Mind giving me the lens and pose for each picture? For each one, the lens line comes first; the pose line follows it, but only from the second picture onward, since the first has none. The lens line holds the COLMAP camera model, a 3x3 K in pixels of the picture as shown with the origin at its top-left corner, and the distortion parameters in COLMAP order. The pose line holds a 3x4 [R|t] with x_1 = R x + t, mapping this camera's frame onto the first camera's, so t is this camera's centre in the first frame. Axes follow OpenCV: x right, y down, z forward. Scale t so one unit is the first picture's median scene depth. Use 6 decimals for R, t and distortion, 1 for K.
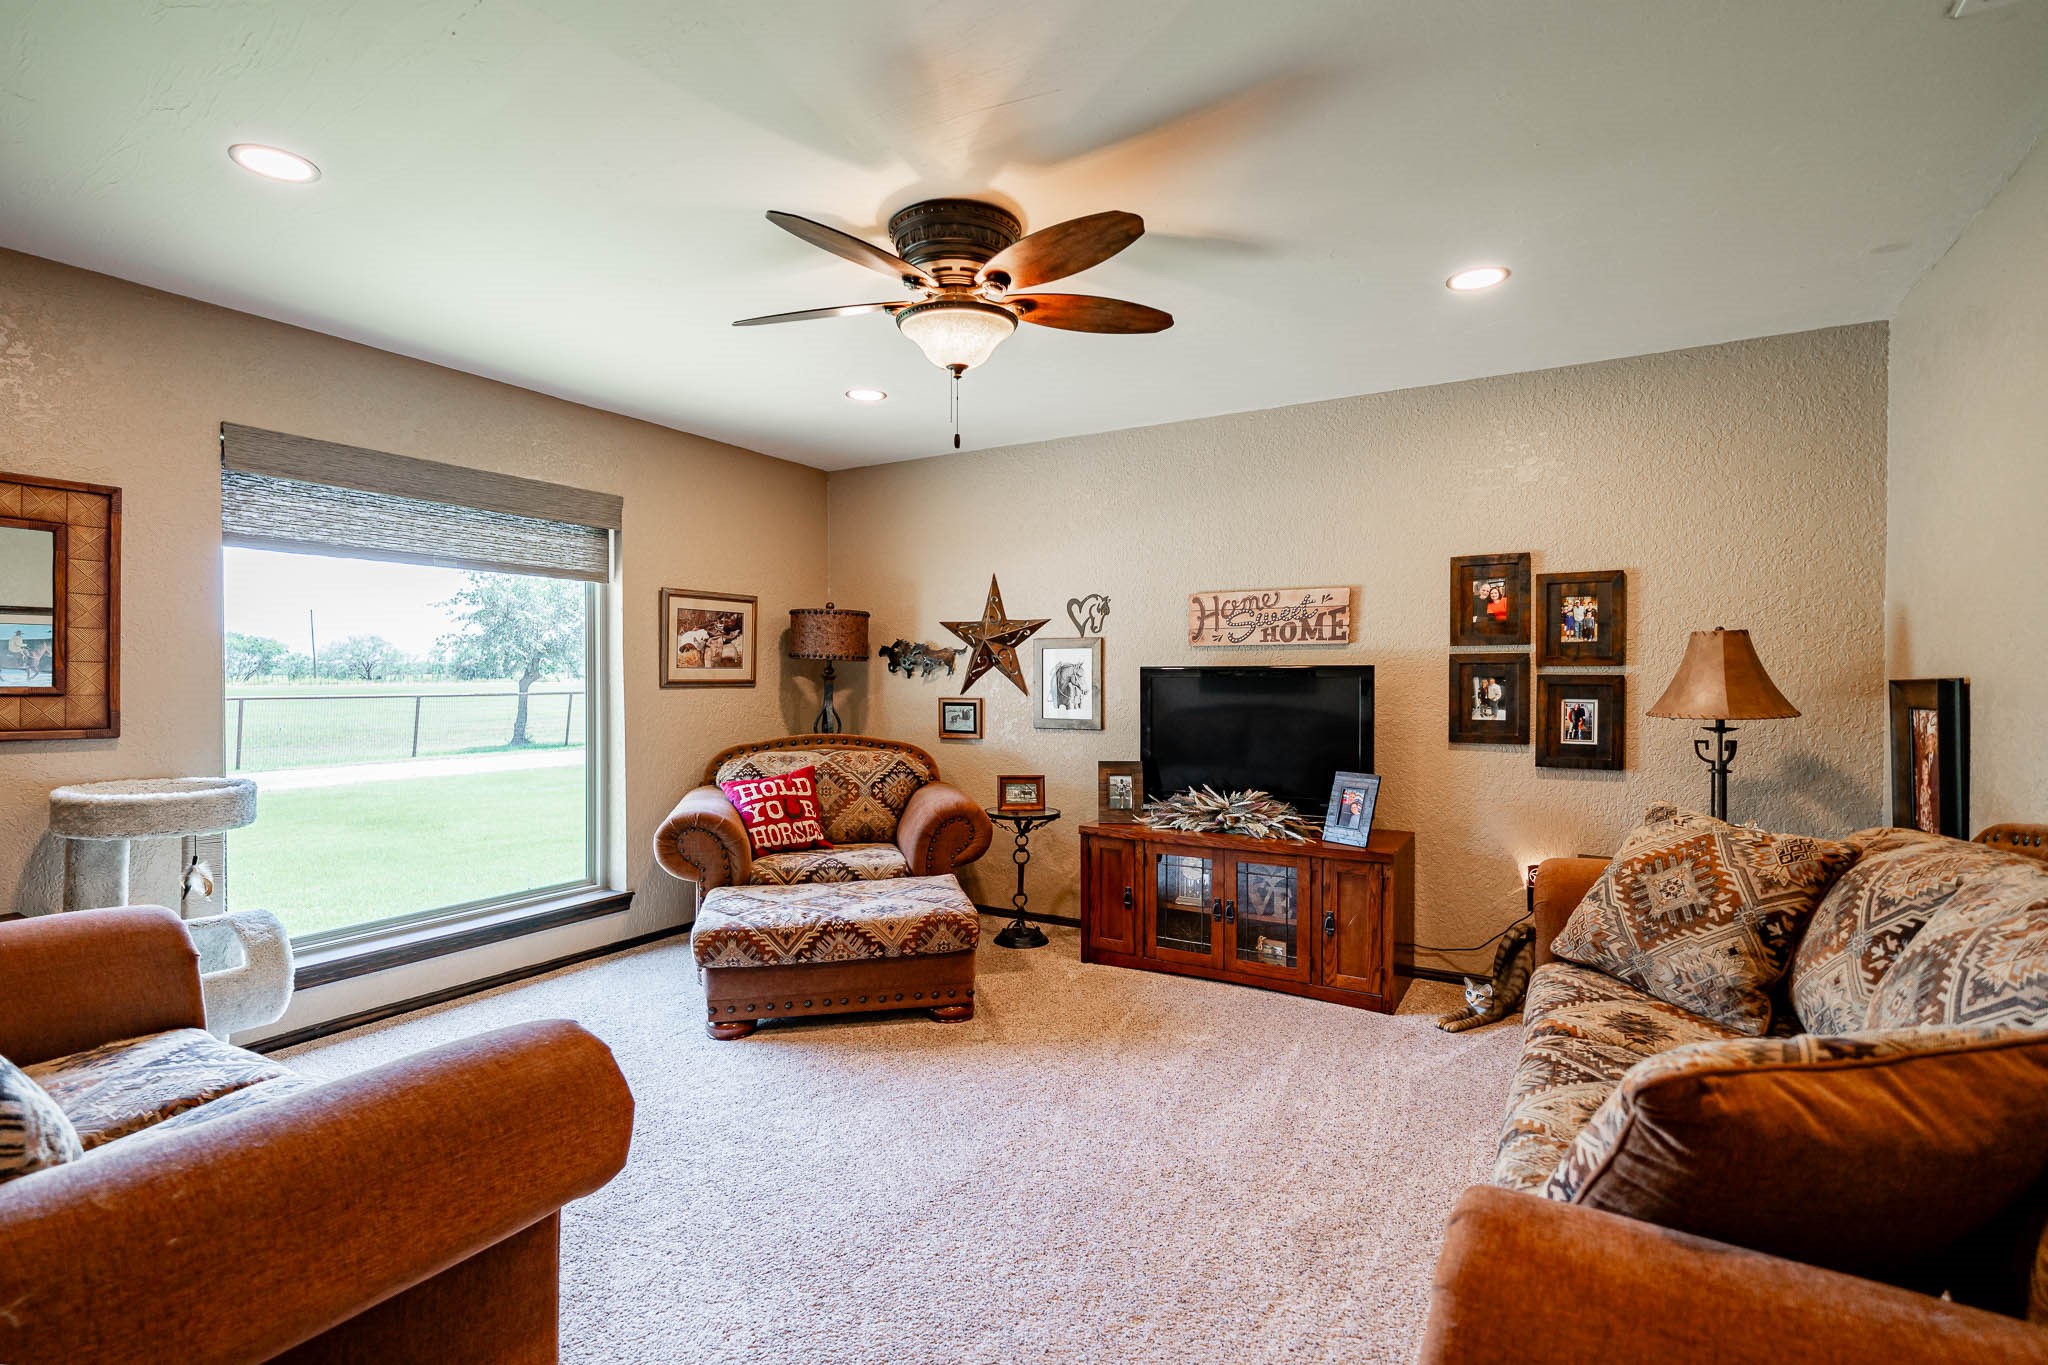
lens RADIAL K [[941.2, 0, 1008.8], [0, 941.2, 683.2], [0, 0, 1]] dist [0.000555, 0.000371]
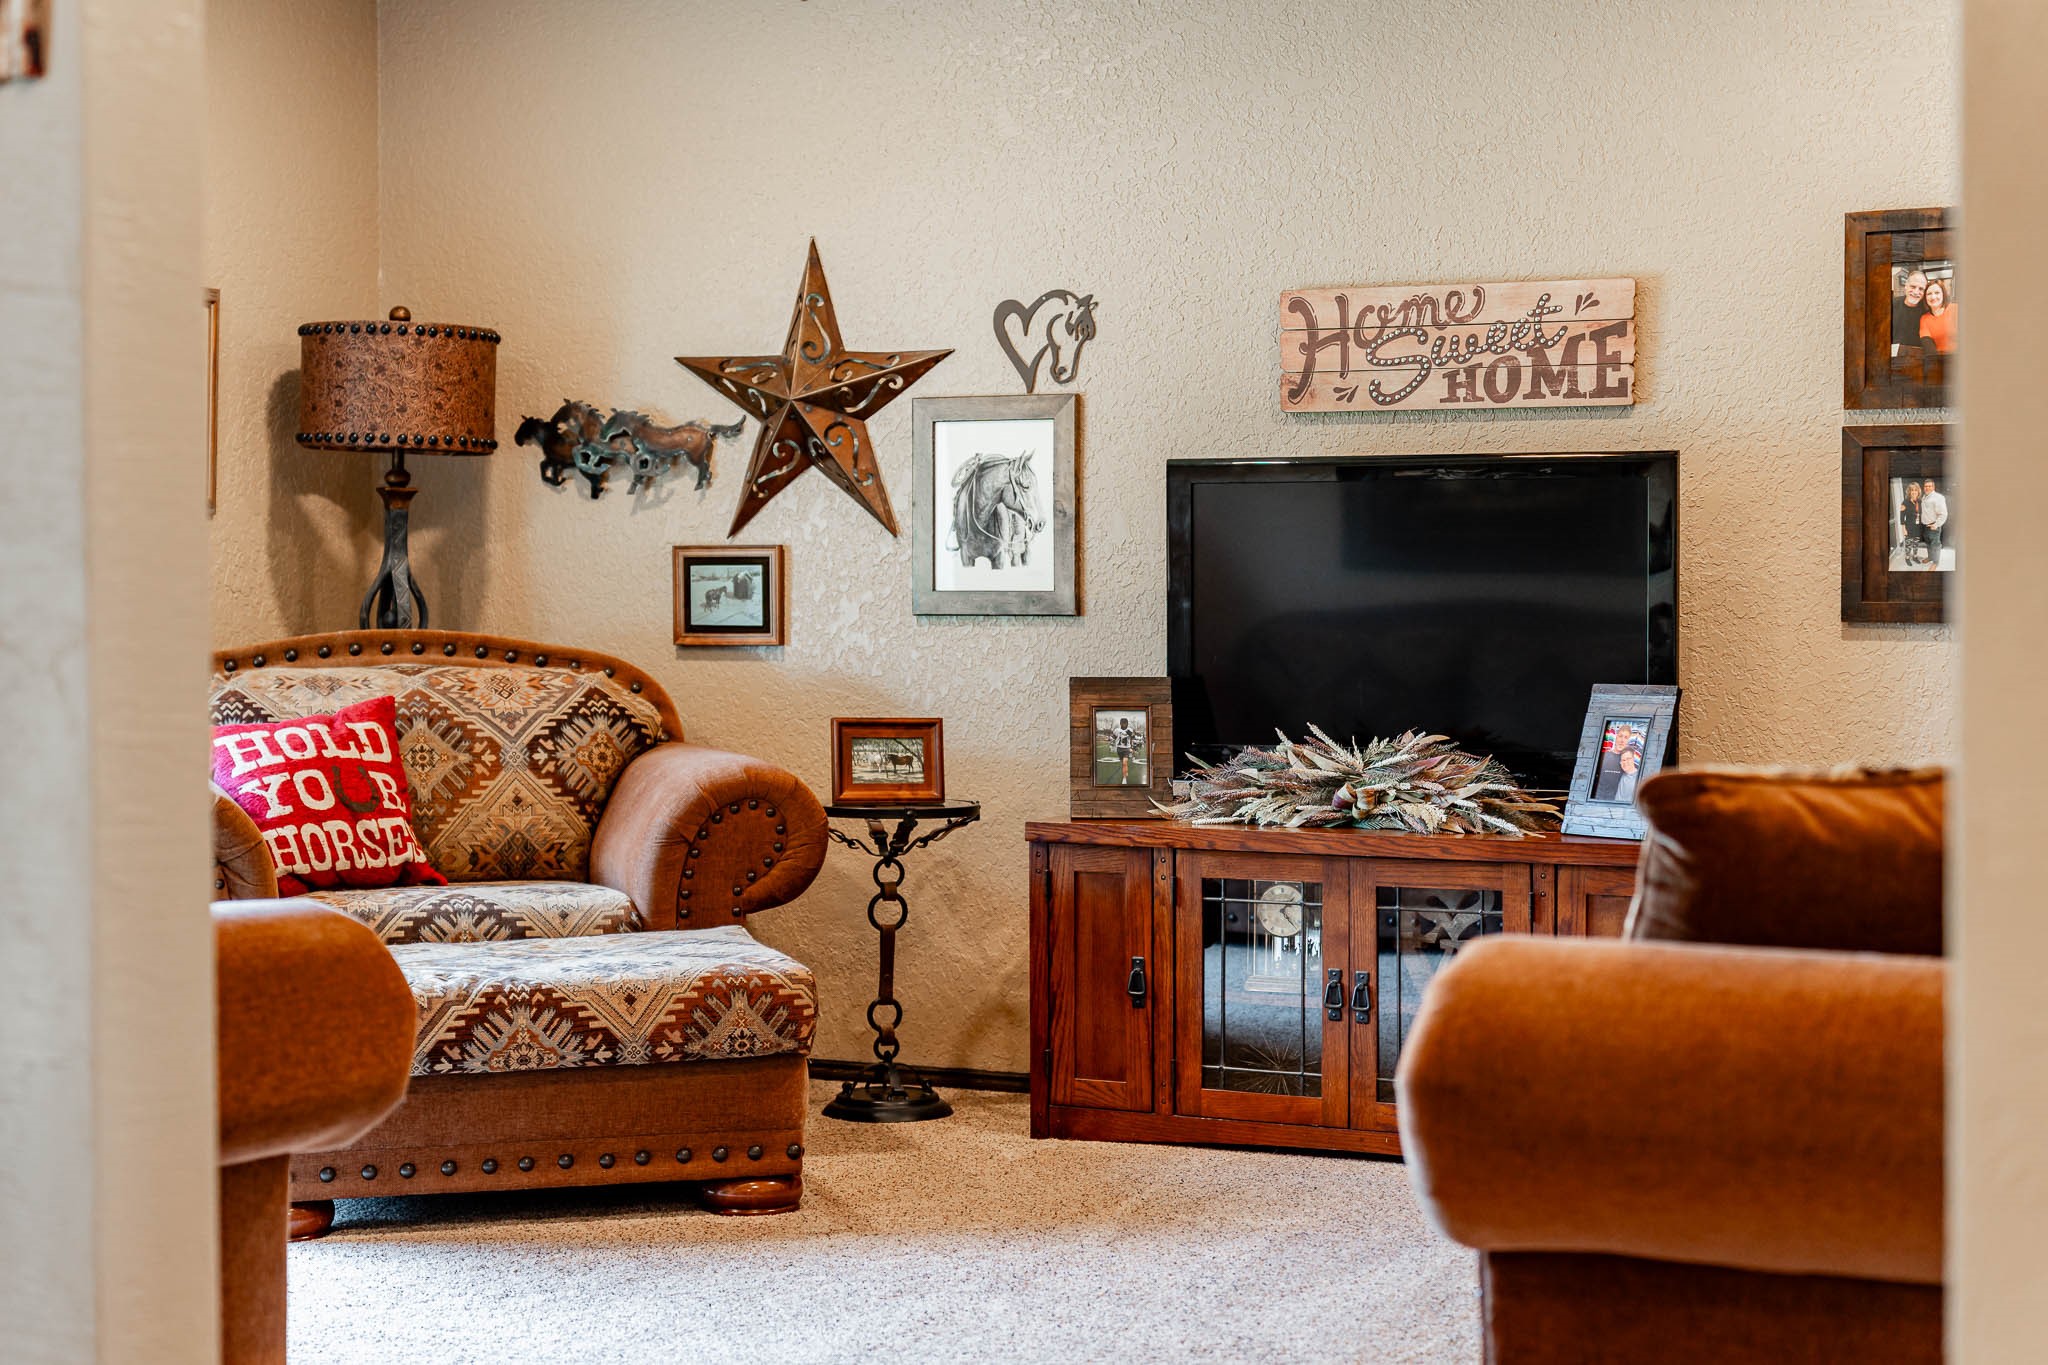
lens RADIAL K [[3424.9, 0, 1027.4], [0, 3424.9, 681.7], [0, 0, 1]] dist [-0.020745, 0.000000]
pose [[0.996267, -0.002308, 0.086293, -0.060618], [0.000923, 0.999870, 0.016092, 0.060663], [-0.086319, -0.015952, 0.996140, -0.569313]]
